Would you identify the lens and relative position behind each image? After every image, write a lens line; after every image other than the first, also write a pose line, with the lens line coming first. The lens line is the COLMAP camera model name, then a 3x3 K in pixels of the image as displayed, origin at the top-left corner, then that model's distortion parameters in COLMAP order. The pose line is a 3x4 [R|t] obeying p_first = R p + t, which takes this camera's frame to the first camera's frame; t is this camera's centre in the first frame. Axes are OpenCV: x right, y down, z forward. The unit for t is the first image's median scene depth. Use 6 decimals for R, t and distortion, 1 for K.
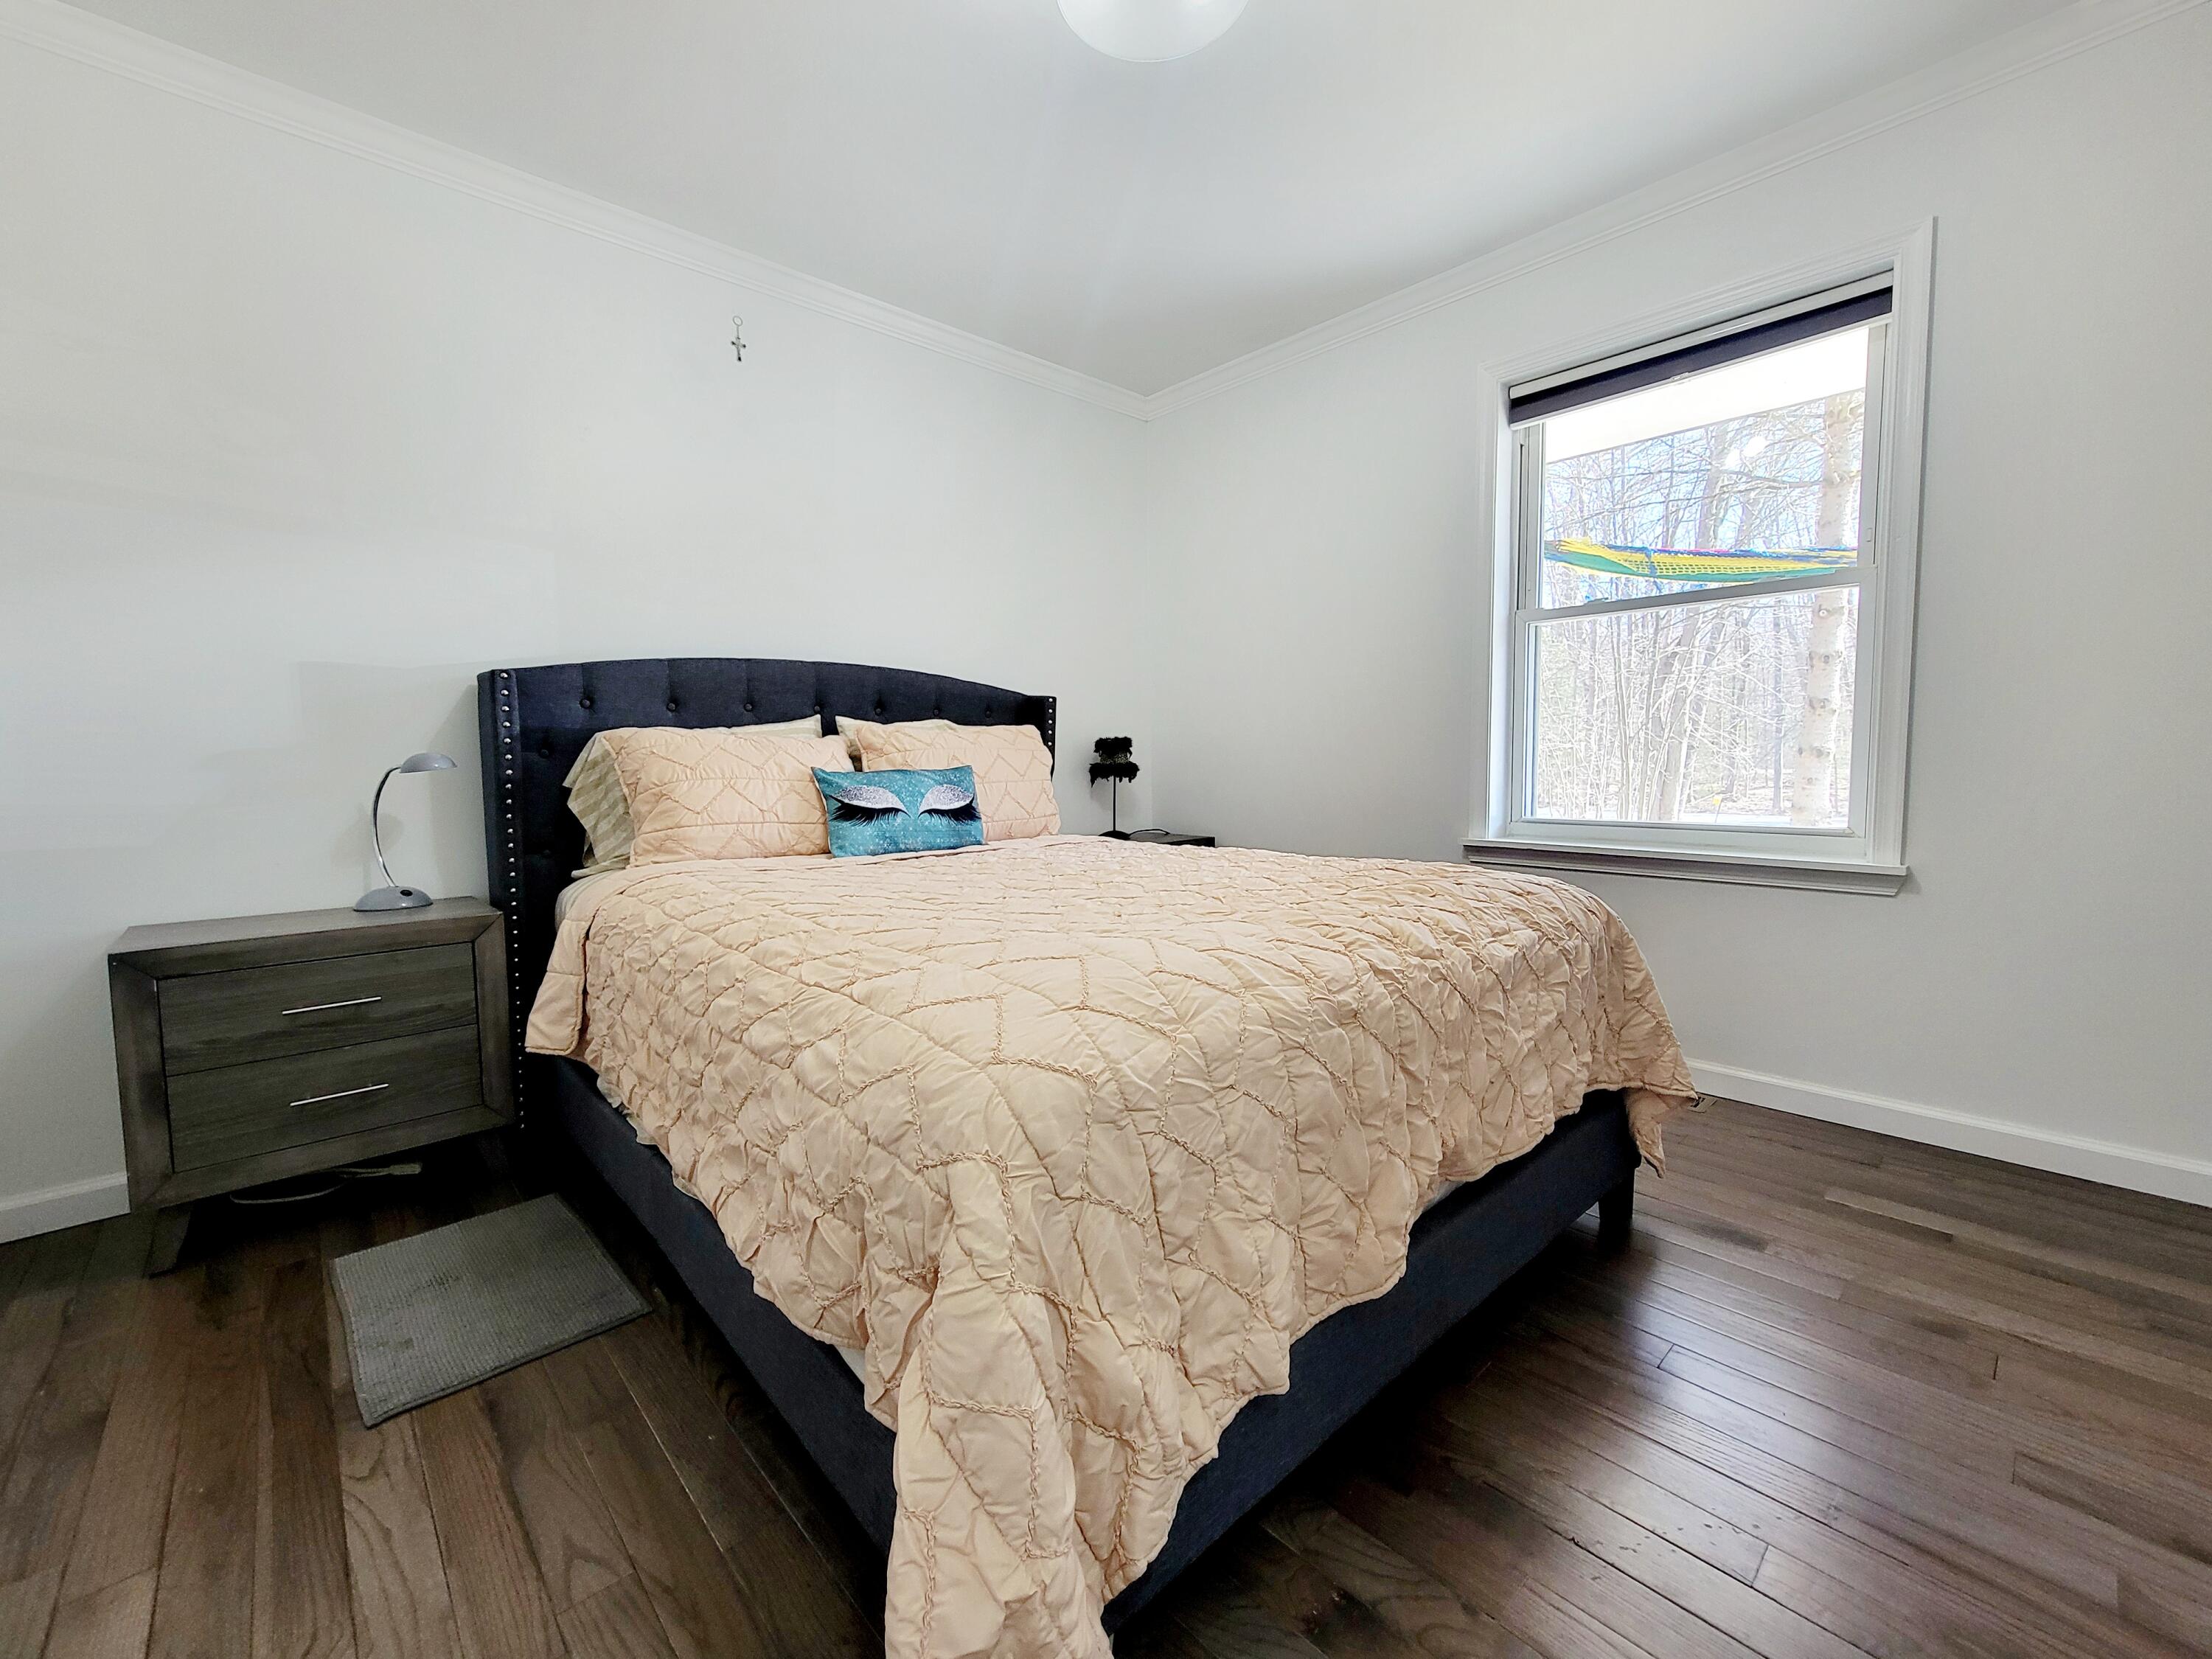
lens RADIAL K [[911.1, 0, 1098.1], [0, 911.1, 832.1], [0, 0, 1]] dist [-0.000665, 0.000949]
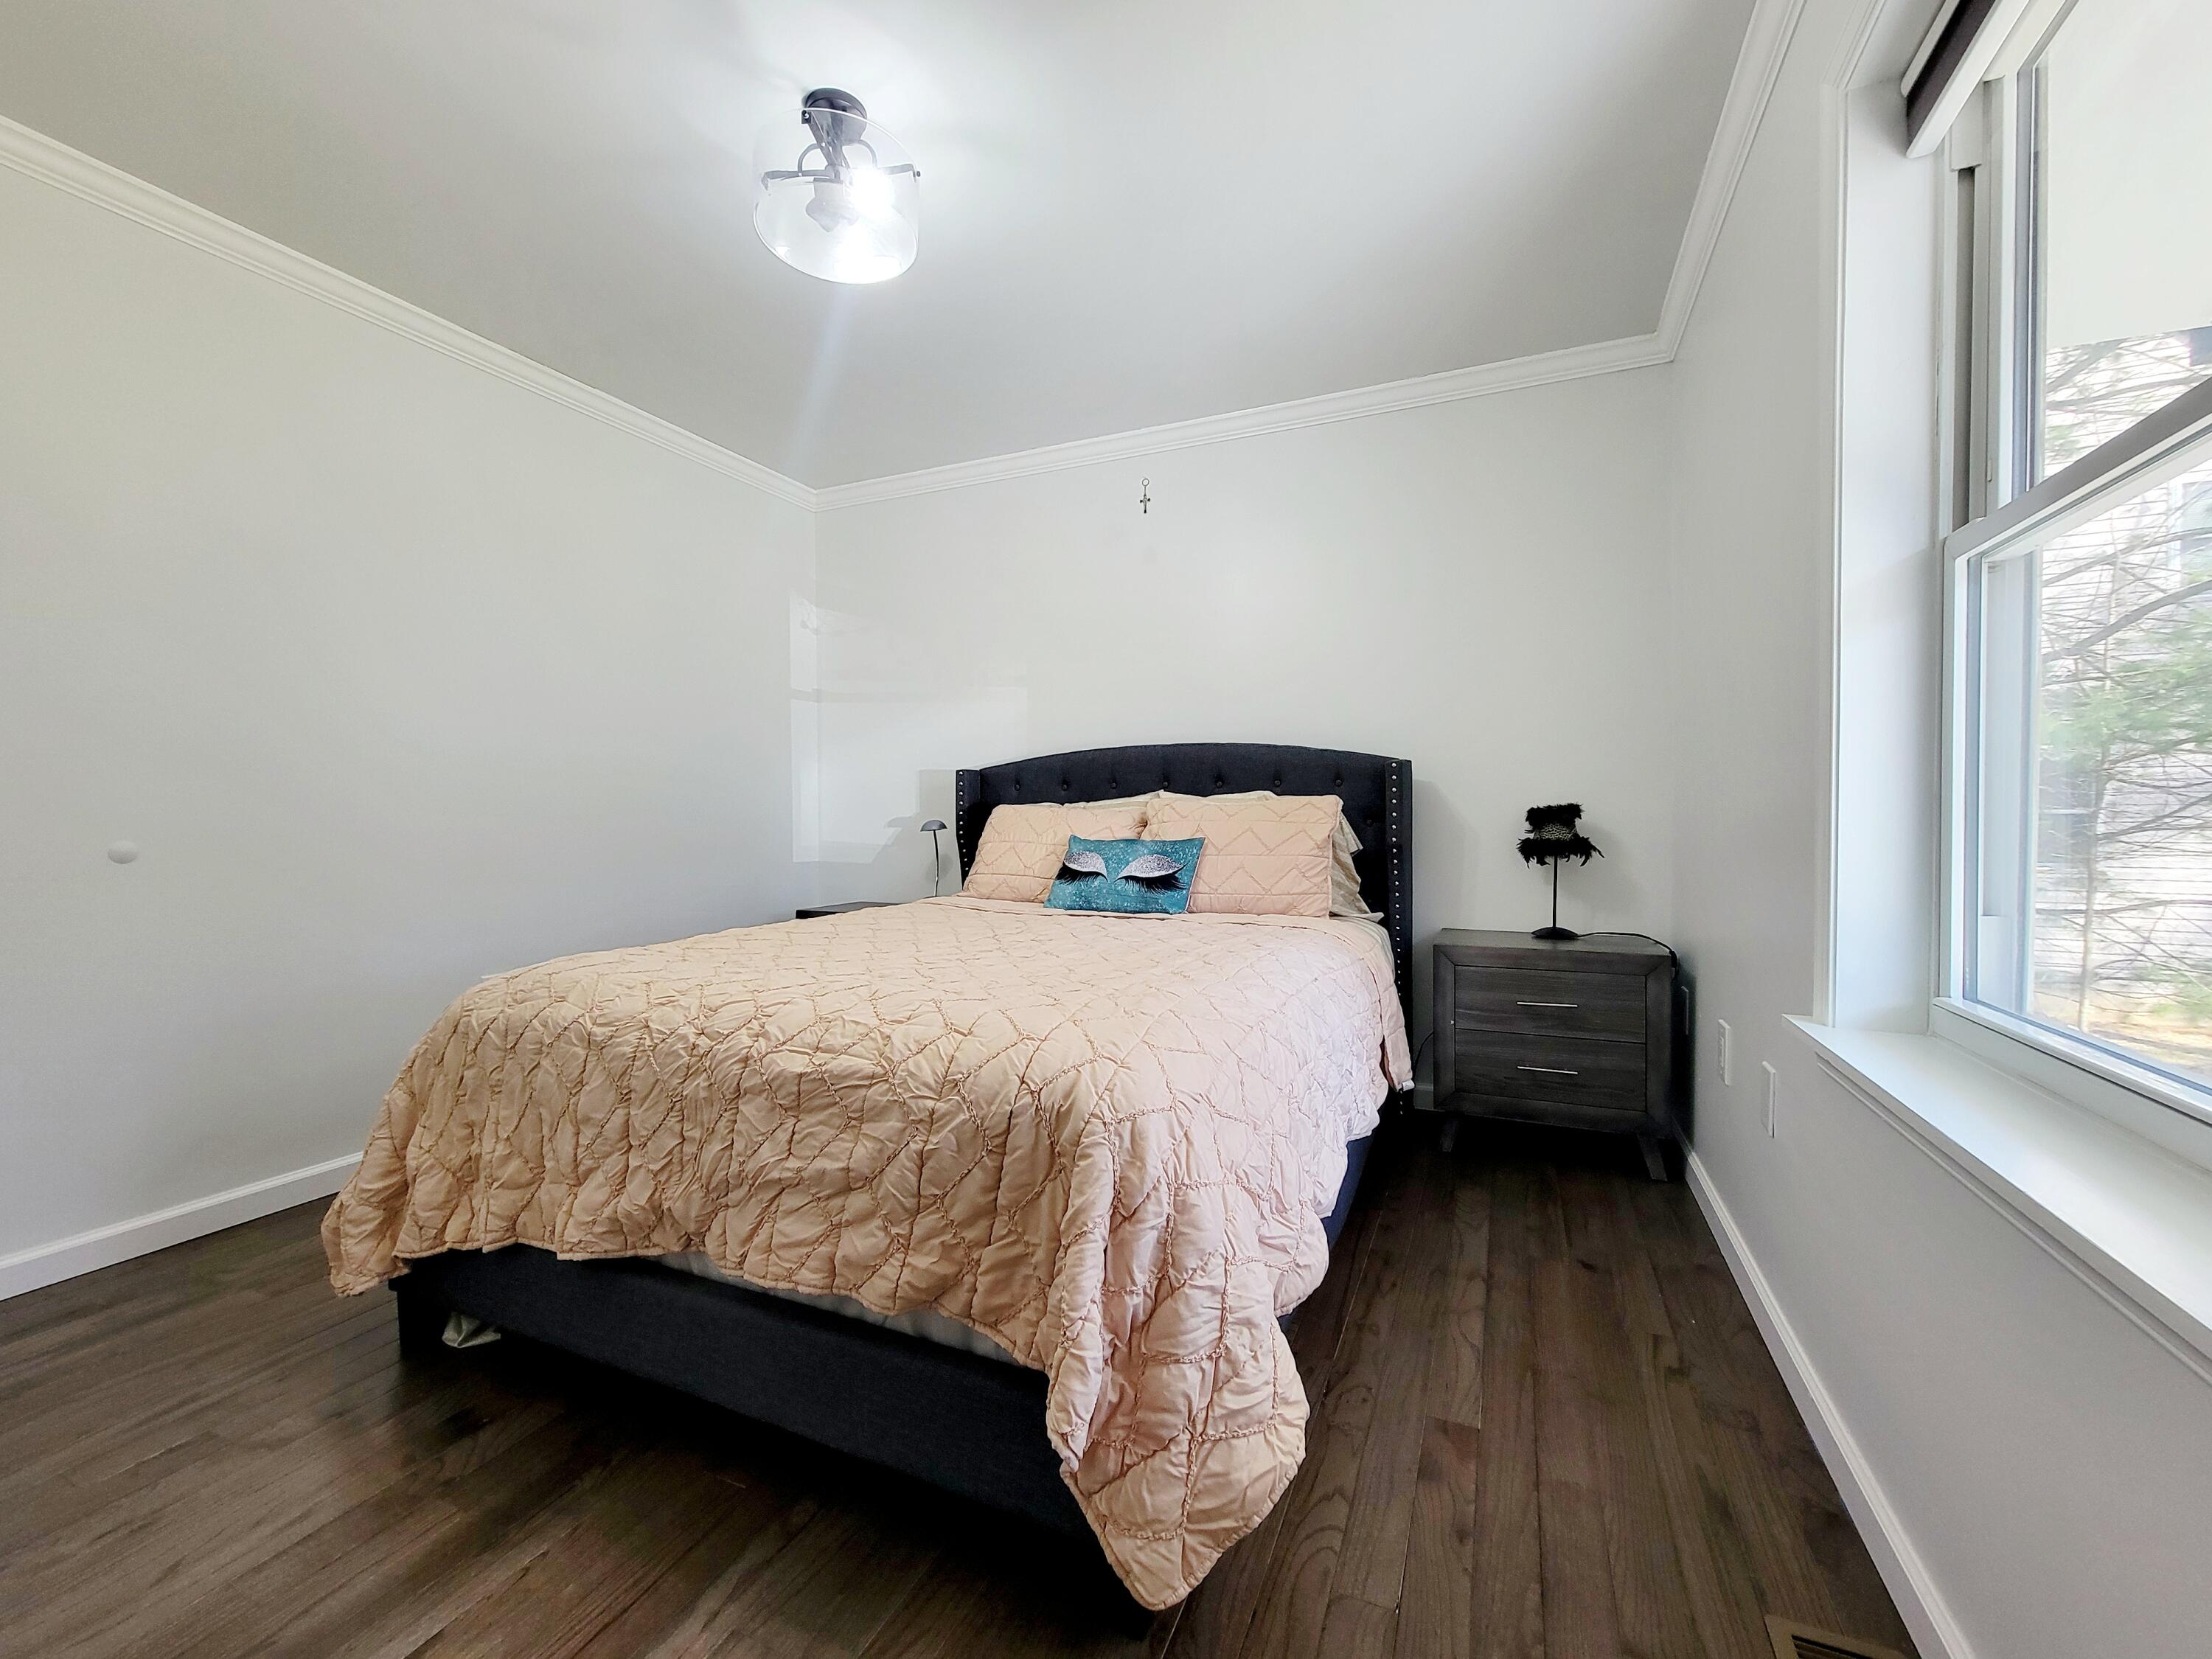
lens RADIAL K [[911.1, 0, 1106.3], [0, 911.1, 822.1], [0, 0, 1]] dist [-0.000665, 0.000949]
pose [[0.421749, 0.020431, -0.906482, 0.791312], [-0.076288, 0.997001, -0.013022, -0.071783], [0.903497, 0.074646, 0.422043, 0.477584]]
